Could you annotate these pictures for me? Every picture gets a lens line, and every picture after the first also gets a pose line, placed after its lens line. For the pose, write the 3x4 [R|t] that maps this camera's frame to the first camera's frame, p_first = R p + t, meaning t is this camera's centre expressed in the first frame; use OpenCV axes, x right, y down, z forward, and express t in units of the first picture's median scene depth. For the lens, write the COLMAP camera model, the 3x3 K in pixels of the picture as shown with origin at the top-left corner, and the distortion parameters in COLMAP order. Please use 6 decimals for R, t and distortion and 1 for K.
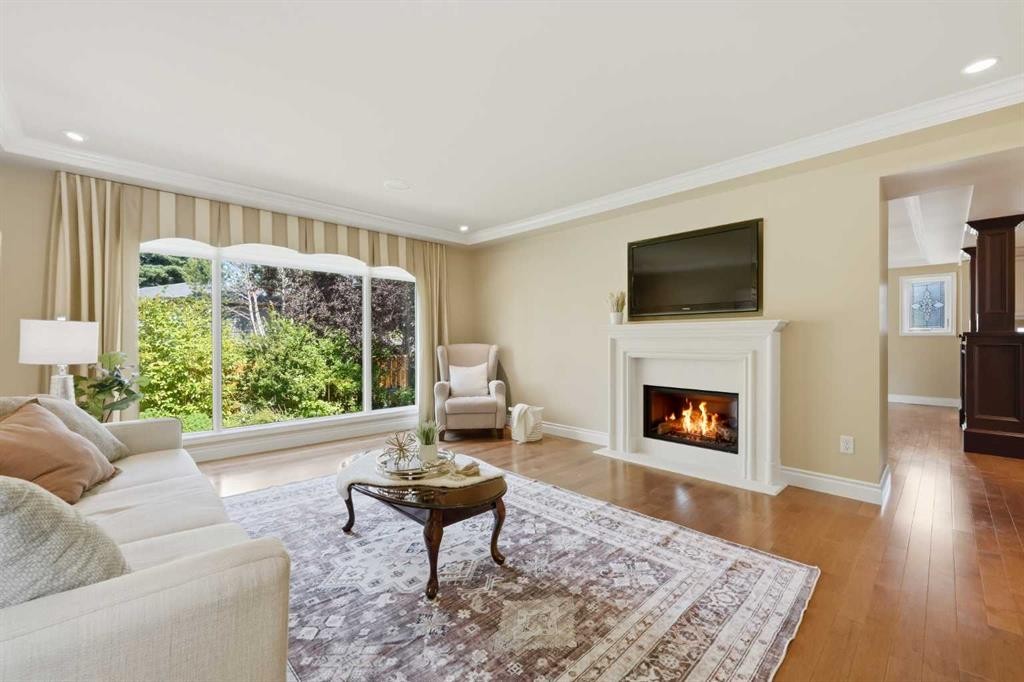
lens RADIAL K [[417.8, 0, 504.9], [0, 417.8, 339.1], [0, 0, 1]] dist [-0.002333, 0.000153]
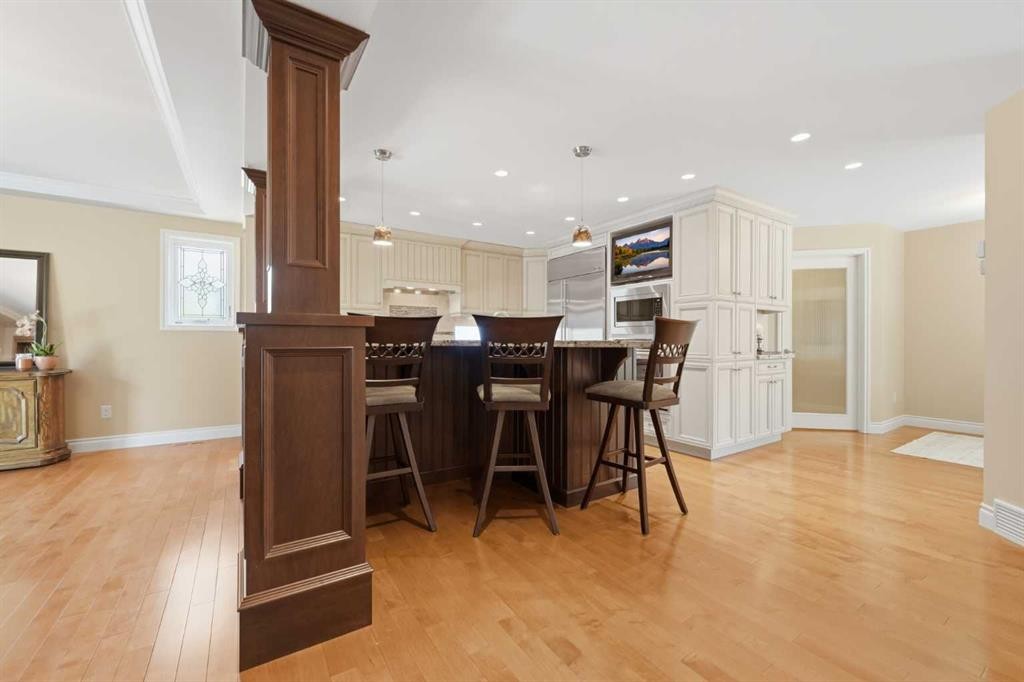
lens RADIAL K [[417.8, 0, 509.7], [0, 417.8, 339.0], [0, 0, 1]] dist [-0.002333, 0.000153]
pose [[0.184122, 0.001871, 0.982902, 0.624911], [-0.000142, 0.999998, -0.001877, 0.003368], [-0.982903, 0.000206, 0.184122, 0.558222]]
